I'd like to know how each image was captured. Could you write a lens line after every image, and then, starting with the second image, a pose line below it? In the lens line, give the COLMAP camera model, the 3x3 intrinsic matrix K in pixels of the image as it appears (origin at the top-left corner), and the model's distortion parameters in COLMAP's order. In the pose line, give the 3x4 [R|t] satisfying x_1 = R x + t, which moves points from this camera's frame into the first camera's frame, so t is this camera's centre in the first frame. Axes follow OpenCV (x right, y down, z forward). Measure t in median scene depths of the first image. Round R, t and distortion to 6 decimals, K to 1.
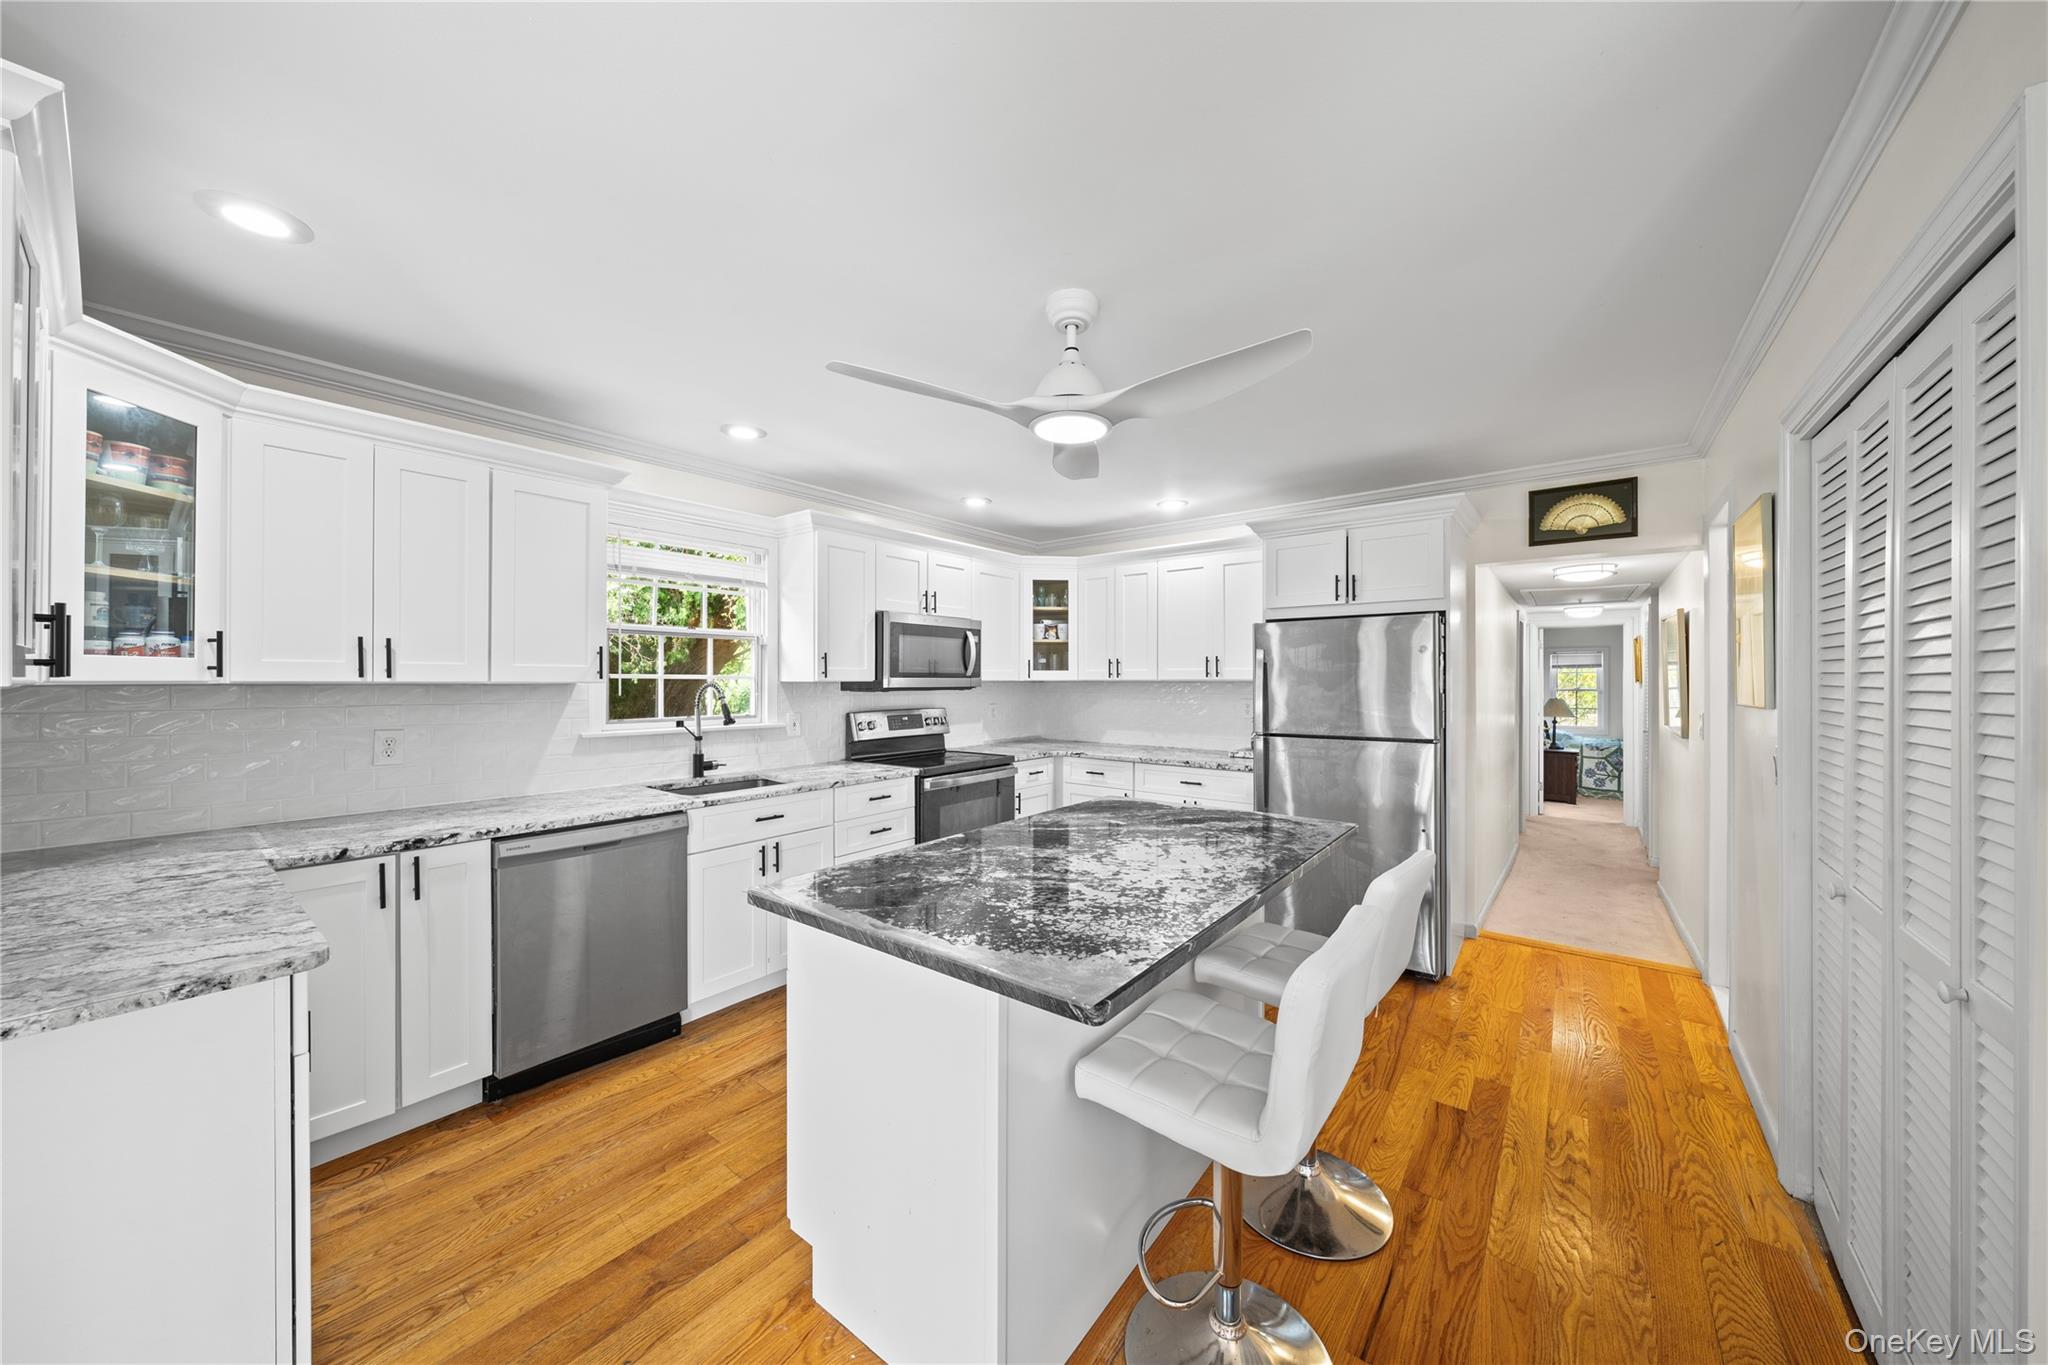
lens RADIAL K [[707.6, 0, 1017.1], [0, 707.6, 682.0], [0, 0, 1]] dist [-0.001590, -0.000493]
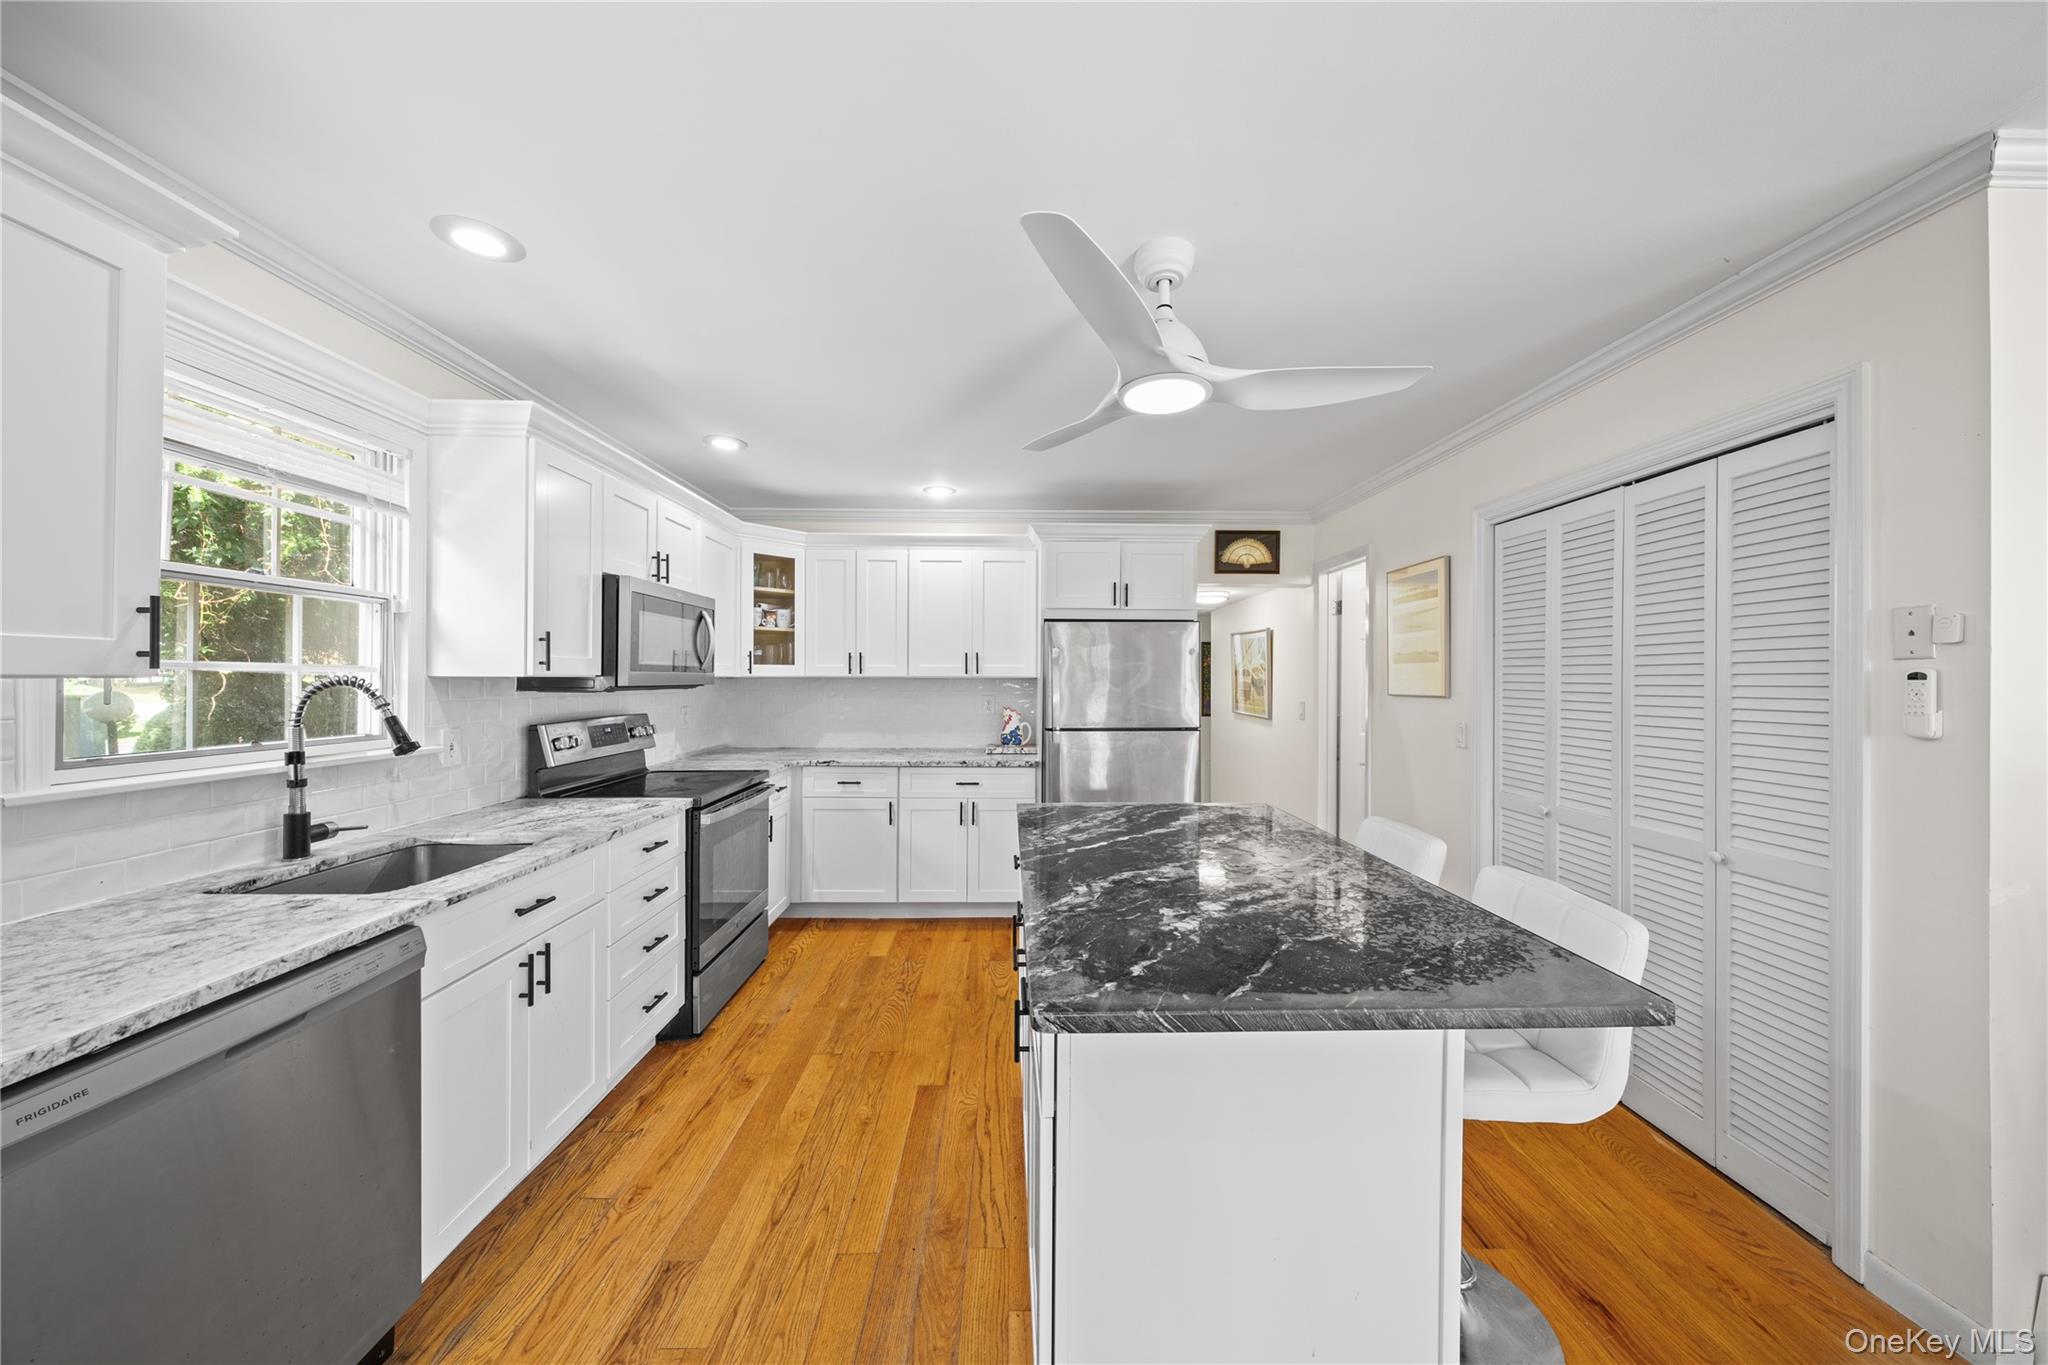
lens RADIAL K [[707.6, 0, 1025.0], [0, 707.6, 679.5], [0, 0, 1]] dist [-0.001590, -0.000493]
pose [[0.768005, 0.002083, 0.640440, -0.337320], [-0.002075, 0.999998, -0.000765, 0.001330], [-0.640440, -0.000741, 0.768008, 0.227284]]
